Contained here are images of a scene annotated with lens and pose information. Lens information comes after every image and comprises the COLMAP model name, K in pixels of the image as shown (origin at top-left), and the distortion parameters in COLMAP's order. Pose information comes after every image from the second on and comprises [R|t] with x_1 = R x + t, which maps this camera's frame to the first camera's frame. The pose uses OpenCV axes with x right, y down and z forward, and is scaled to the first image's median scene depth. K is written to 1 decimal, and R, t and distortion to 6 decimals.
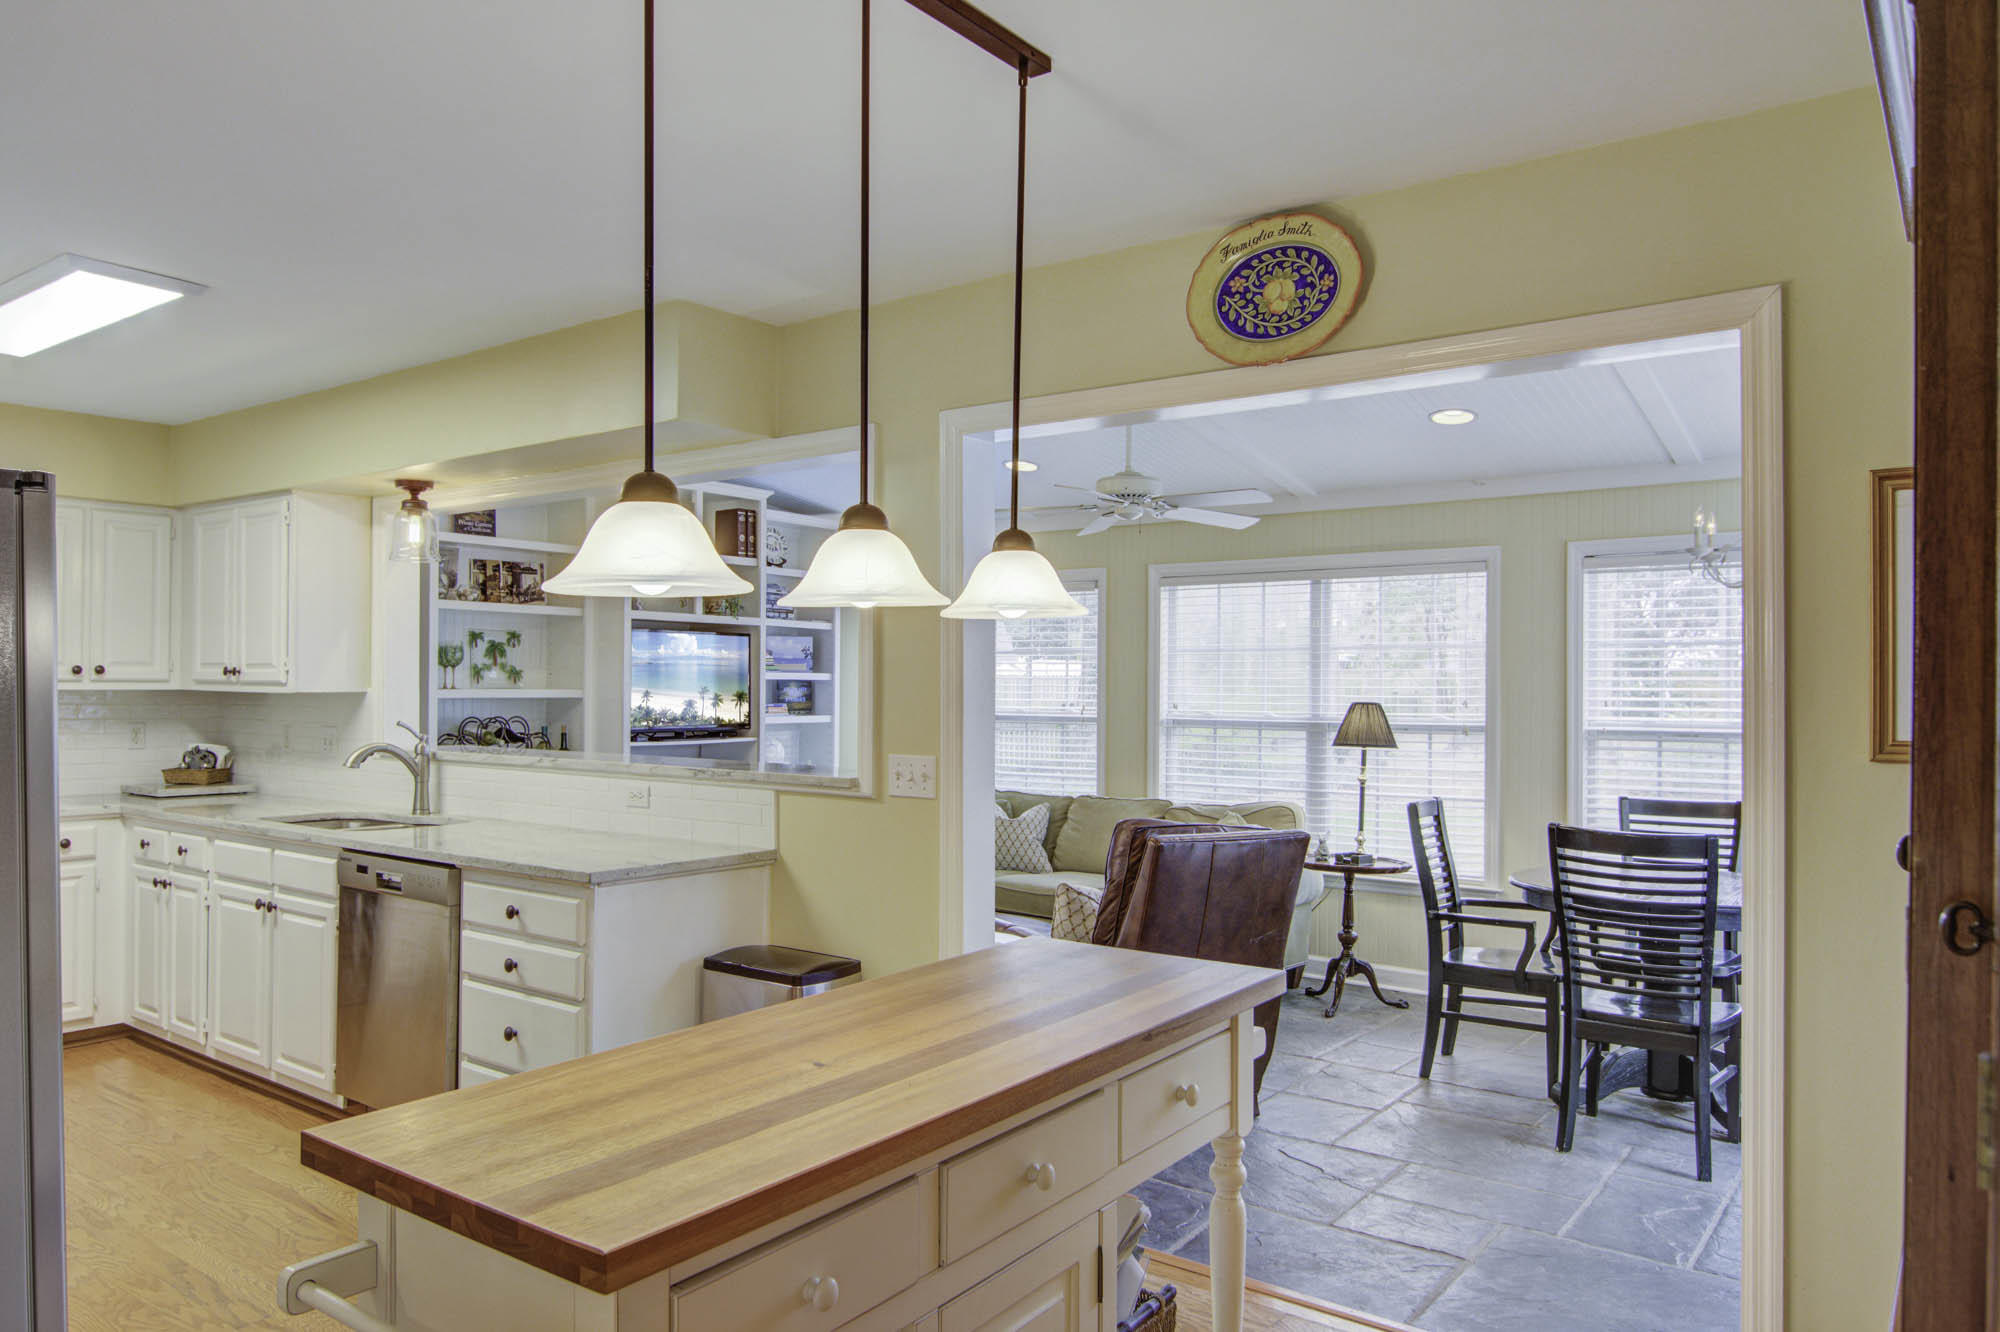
lens RADIAL K [[1306.0, 0, 1000.0], [0, 1306.0, 666.0], [0, 0, 1]] dist [-0.003306, -0.001687]
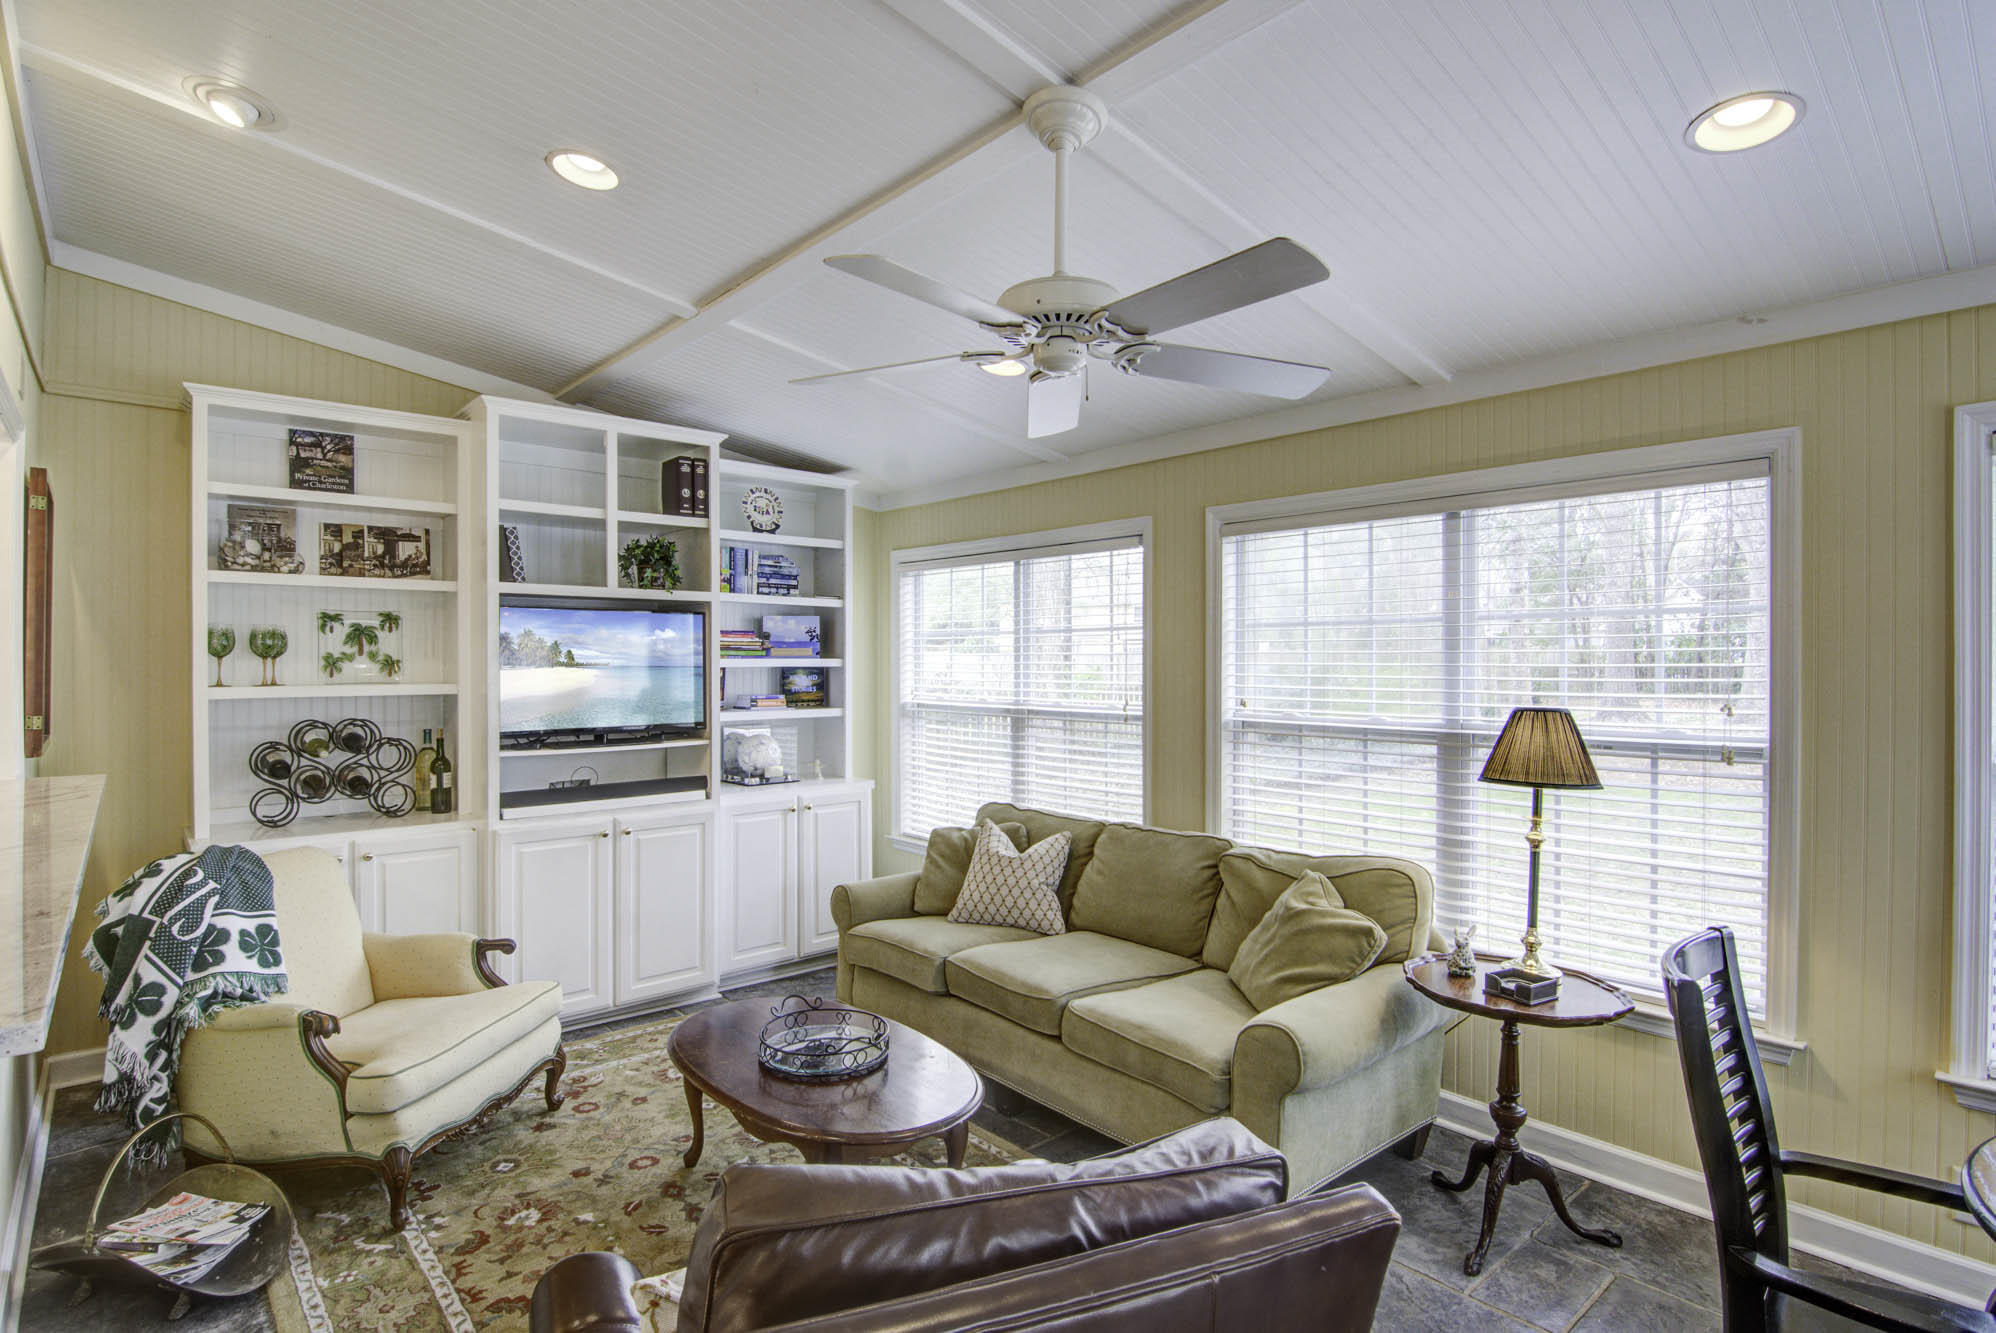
lens RADIAL K [[989.7, 0, 989.6], [0, 989.7, 658.8], [0, 0, 1]] dist [-0.015130, -0.000180]
pose [[0.977440, -0.006800, -0.211102, 0.125978], [0.009615, 0.999878, 0.012314, -0.001610], [0.210993, -0.014066, 0.977386, 0.492858]]
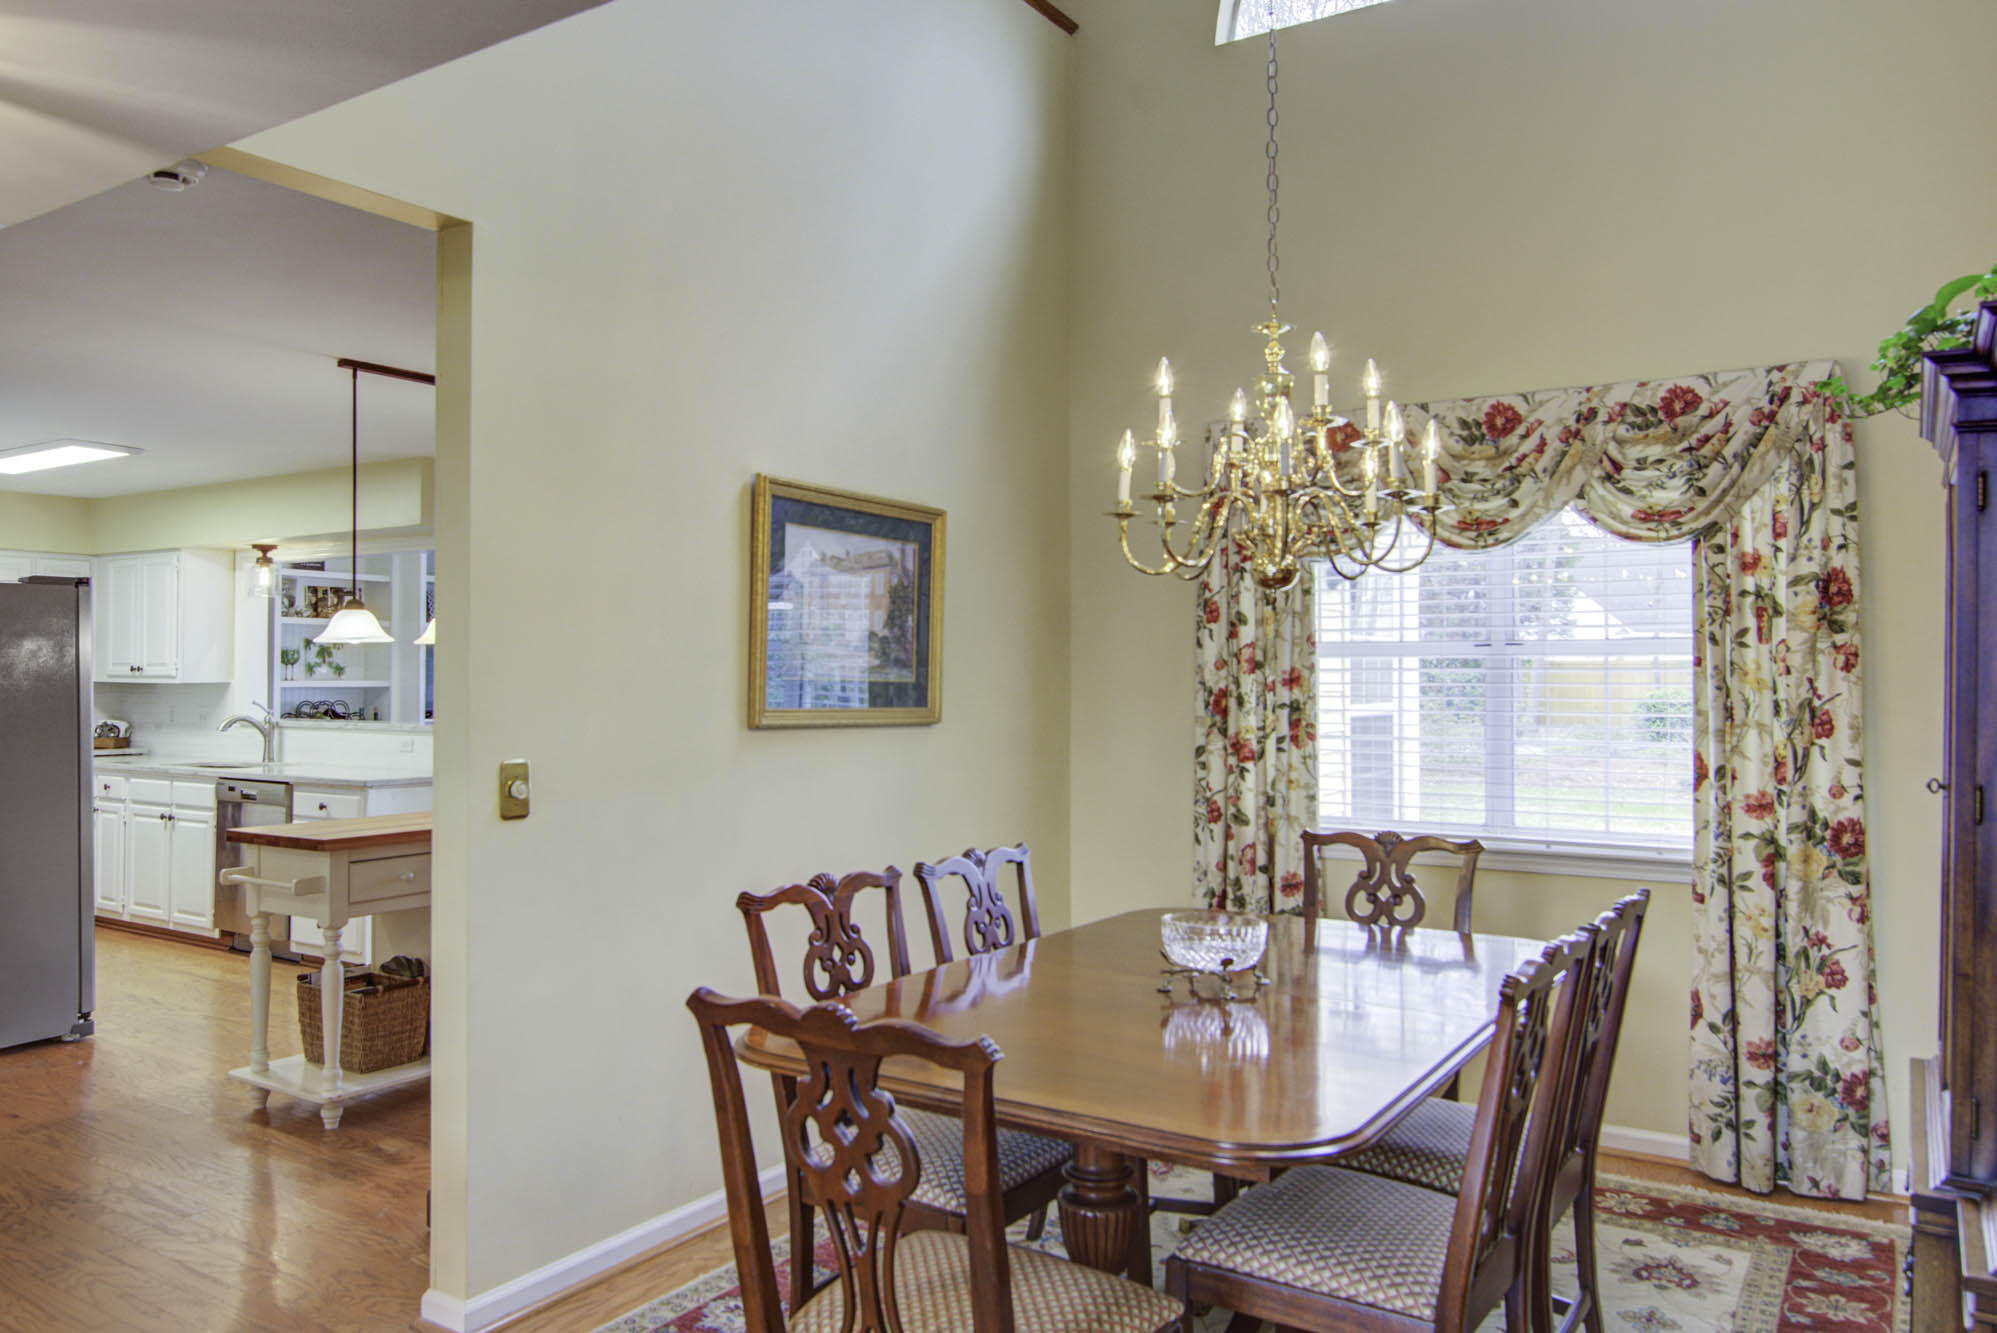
lens RADIAL K [[1406.4, 0, 1000.7], [0, 1406.4, 634.9], [0, 0, 1]] dist [-0.003718, -0.003062]
pose [[0.997925, -0.002811, 0.064325, 0.229183], [0.003779, 0.999881, -0.014928, -0.005560], [-0.064275, 0.015140, 0.997817, -0.521691]]
